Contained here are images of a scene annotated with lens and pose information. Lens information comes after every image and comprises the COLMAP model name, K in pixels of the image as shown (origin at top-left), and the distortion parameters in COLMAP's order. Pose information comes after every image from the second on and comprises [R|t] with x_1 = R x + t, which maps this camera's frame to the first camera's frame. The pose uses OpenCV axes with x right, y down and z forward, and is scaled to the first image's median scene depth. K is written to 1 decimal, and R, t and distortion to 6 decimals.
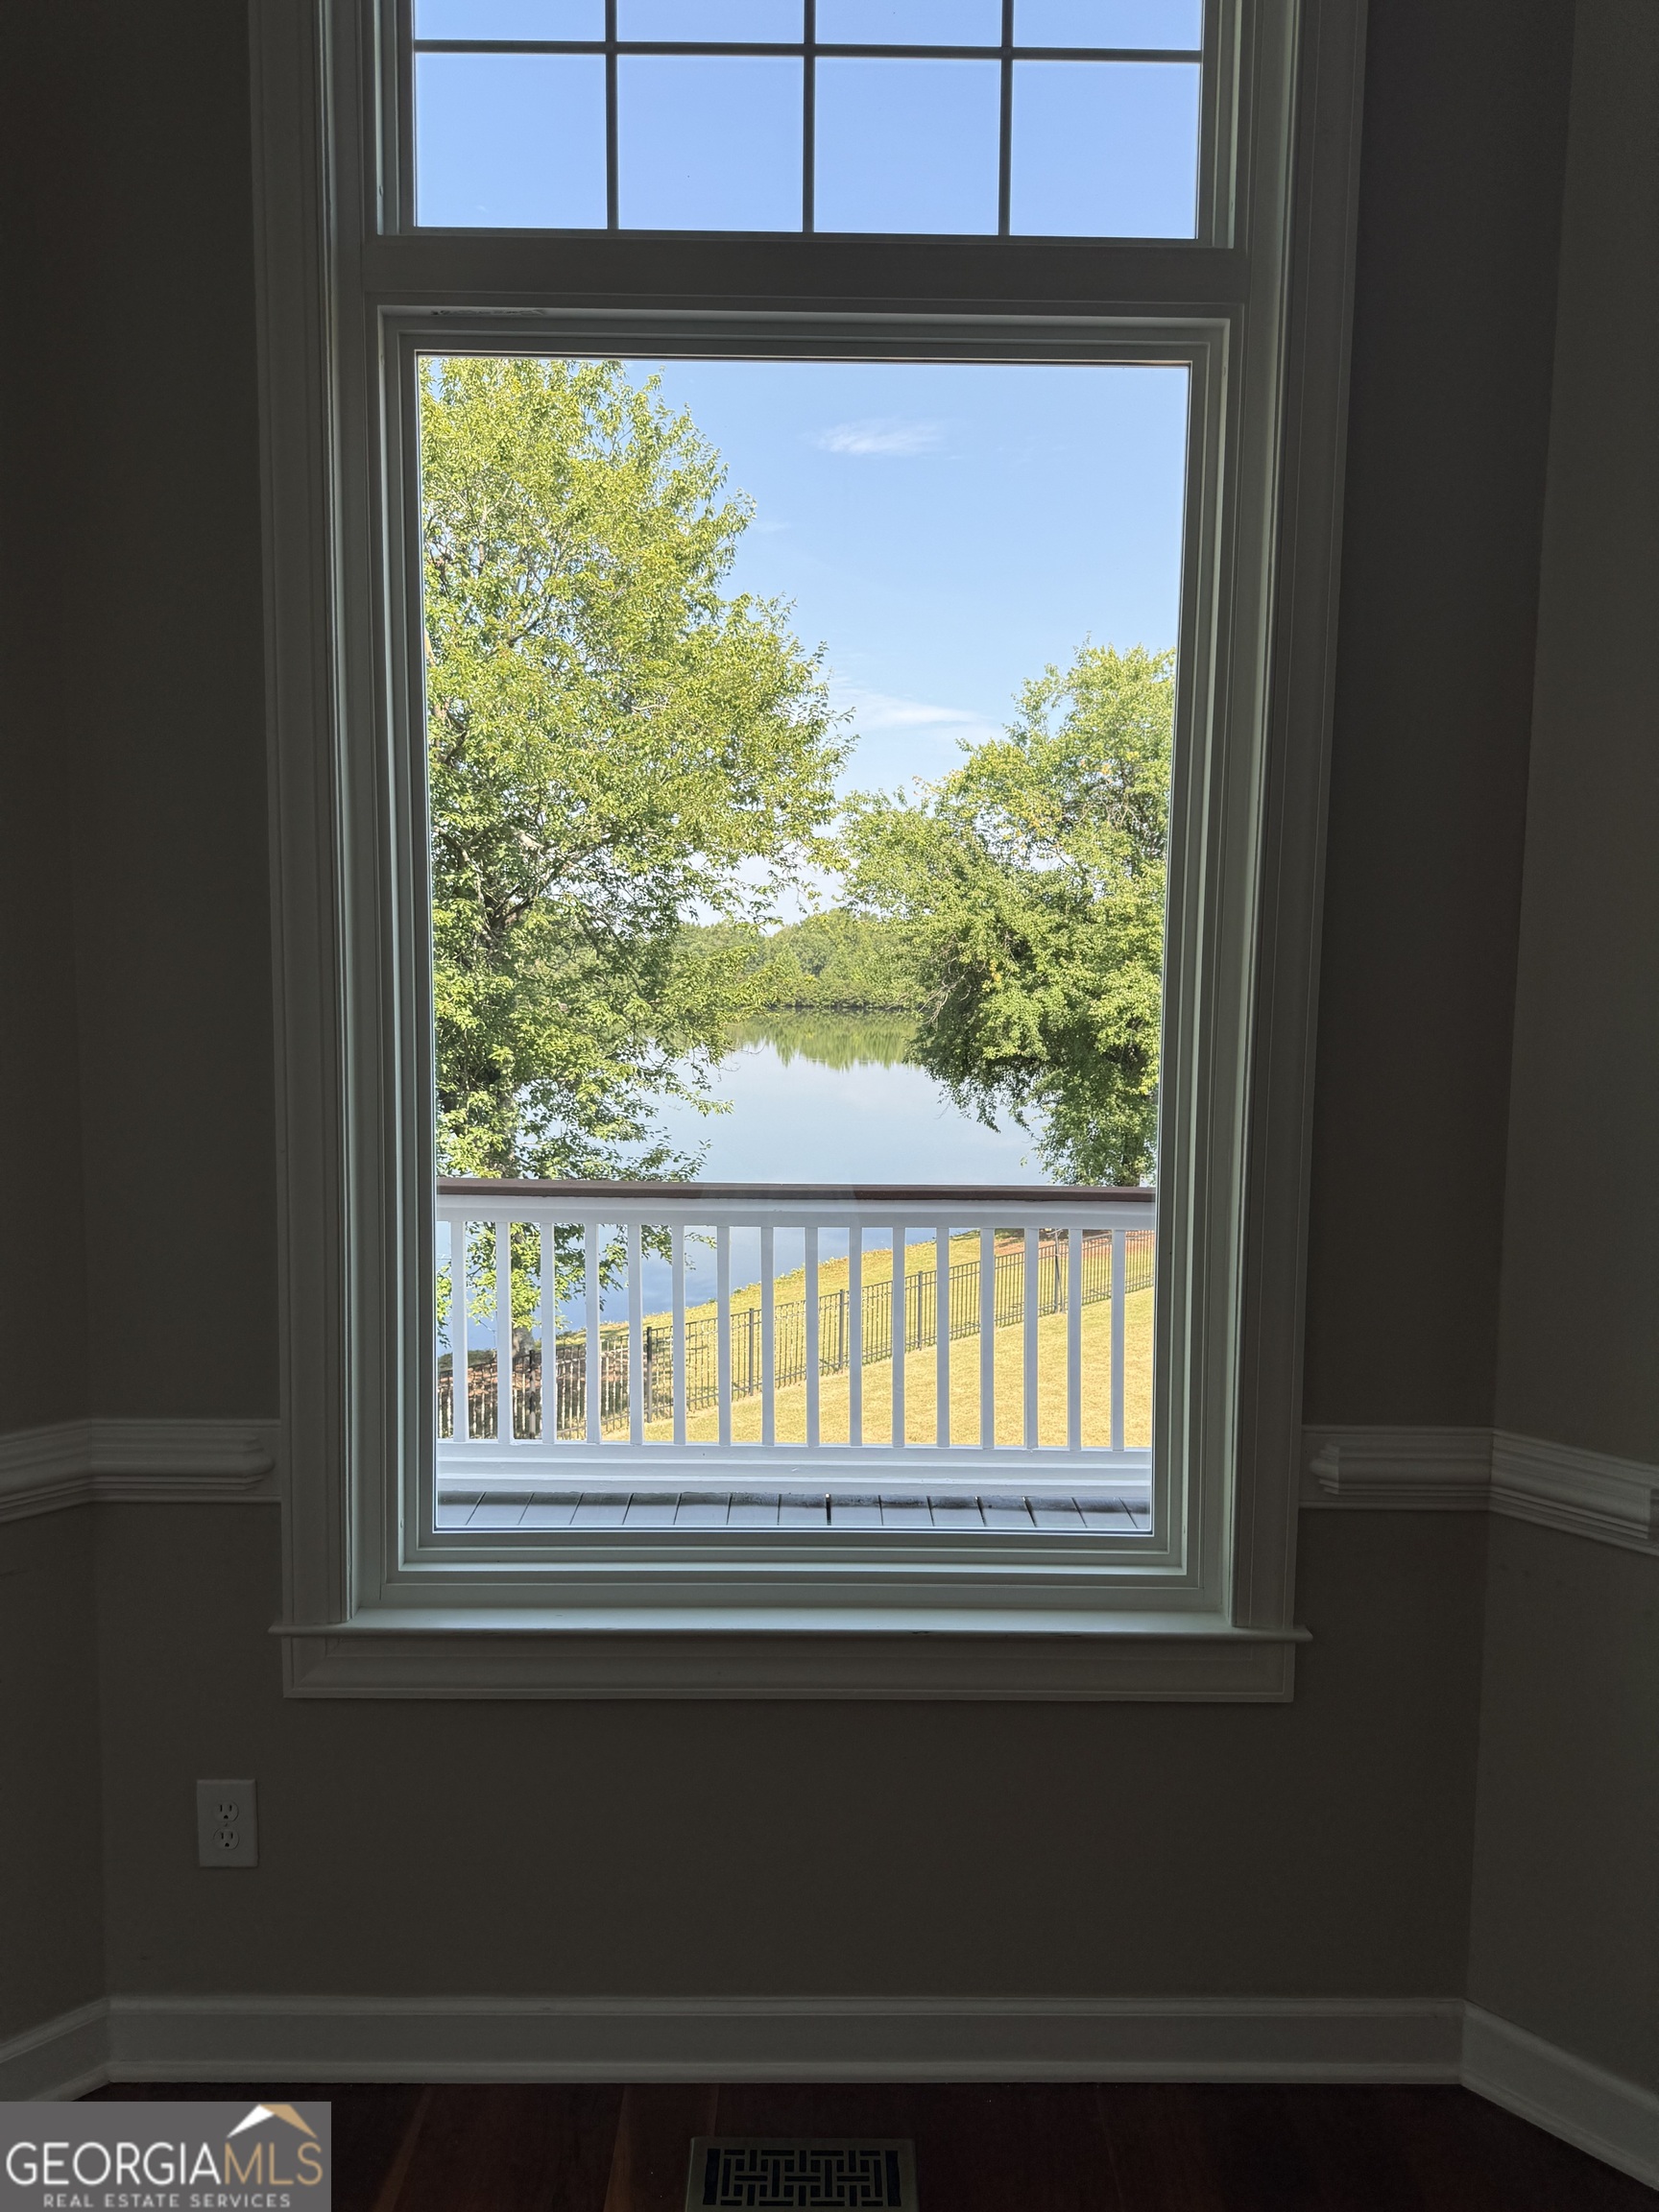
lens RADIAL K [[1549.7, 0, 824.1], [0, 1549.7, 1107.7], [0, 0, 1]] dist [0.063921, -0.092959]
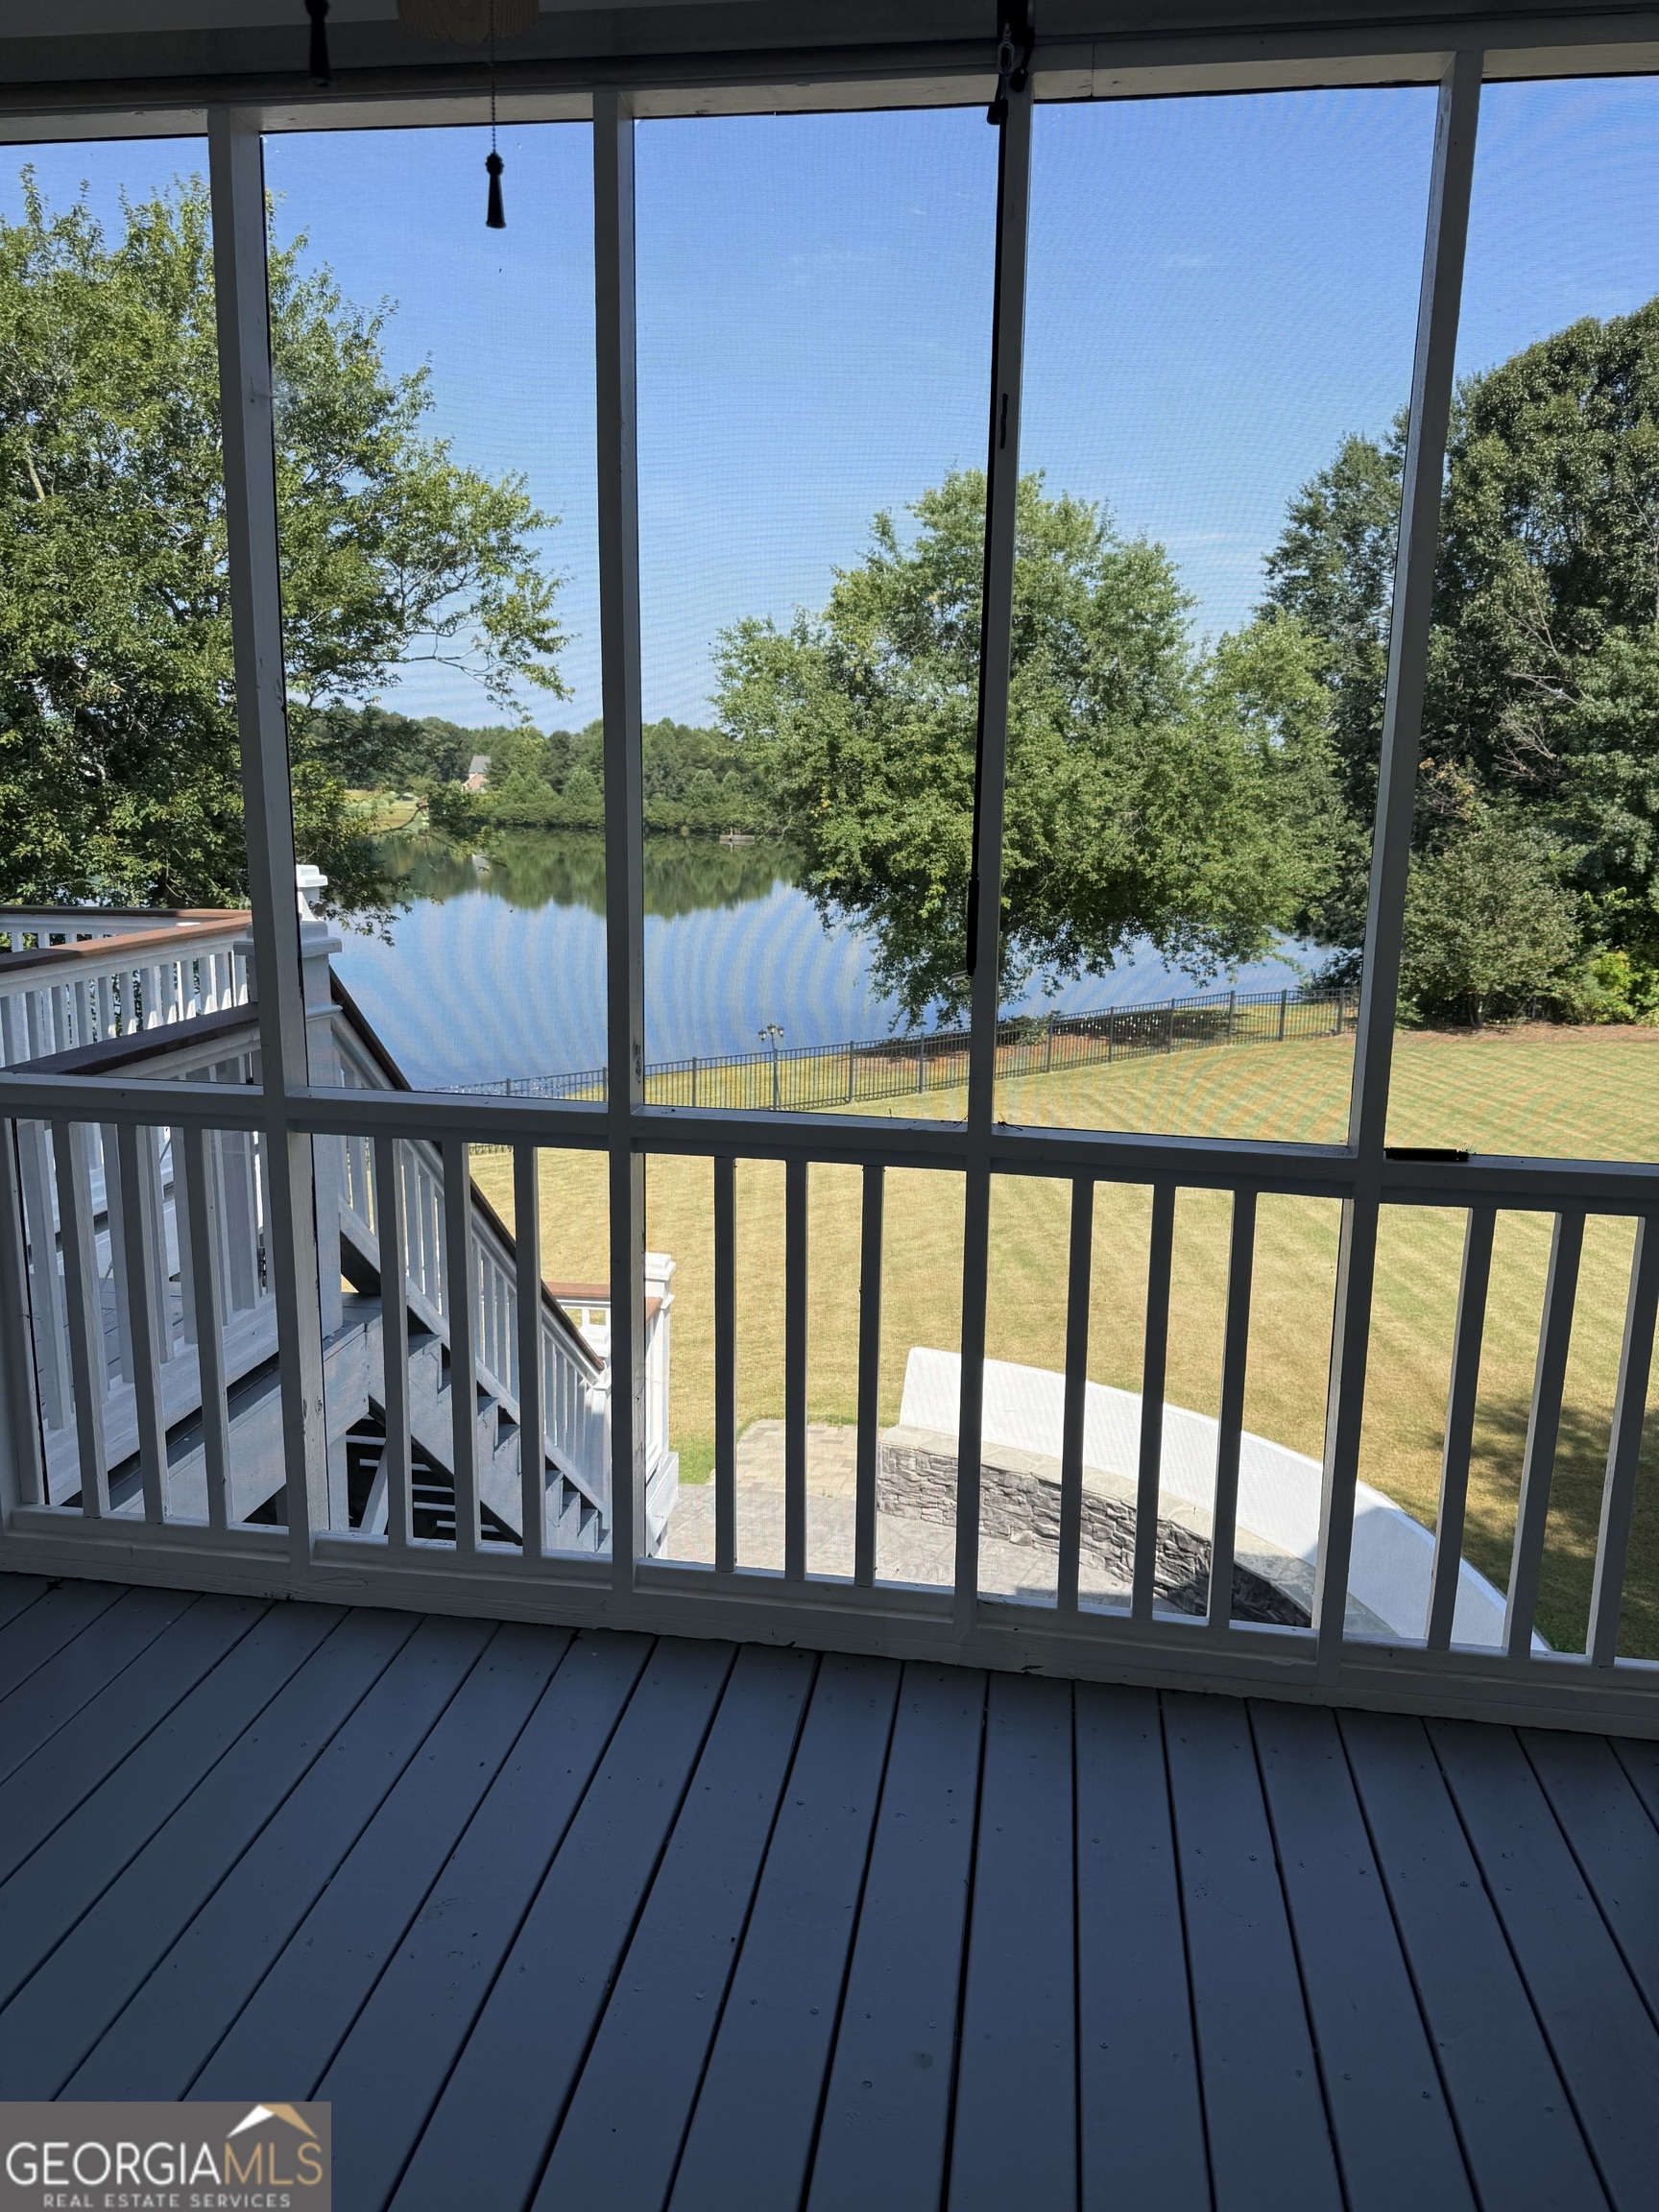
lens RADIAL K [[1549.7, 0, 820.4], [0, 1549.7, 1121.5], [0, 0, 1]] dist [0.063921, -0.092959]
pose [[0.988338, 0.039513, -0.147058, 0.267510], [-0.022823, 0.993276, 0.113499, 0.010100], [0.150554, -0.108819, 0.982594, -0.050684]]
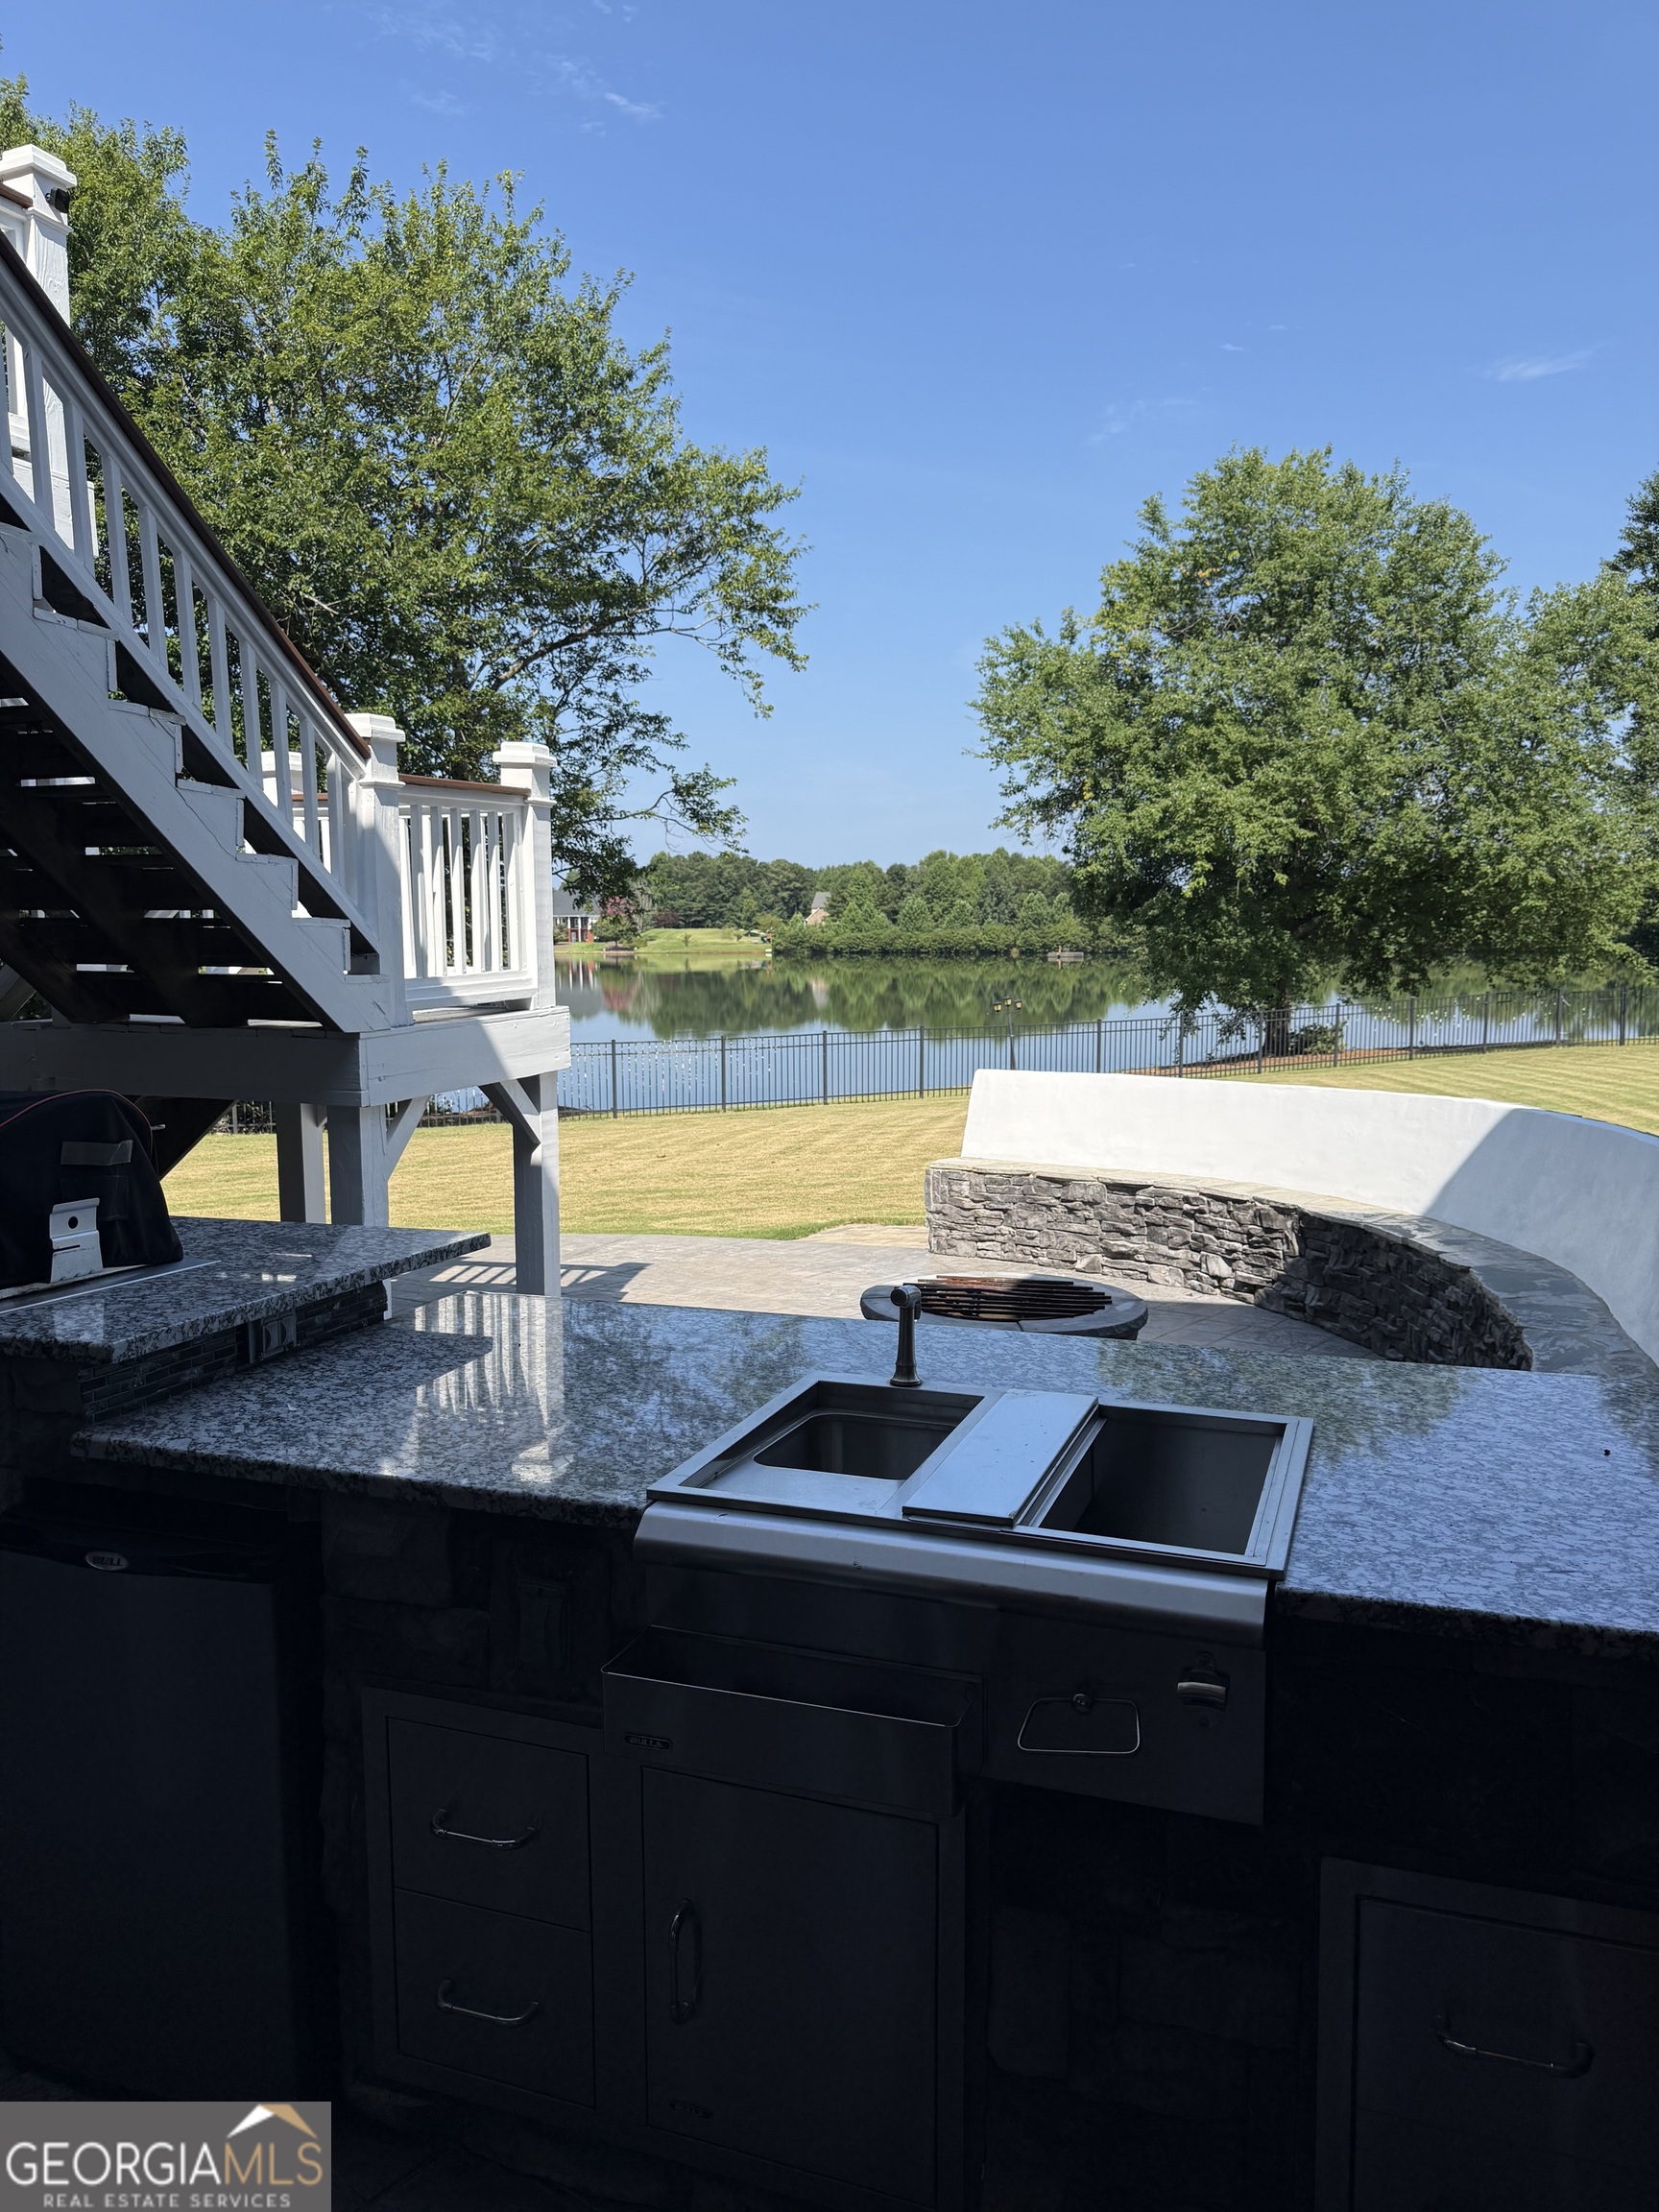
lens RADIAL K [[1549.7, 0, 817.3], [0, 1549.7, 1114.7], [0, 0, 1]] dist [0.063921, -0.092959]
pose [[0.932287, 0.025810, -0.360798, 0.310849], [-0.017079, 0.999480, 0.027367, 0.094650], [0.361317, -0.019352, 0.932242, 0.005603]]
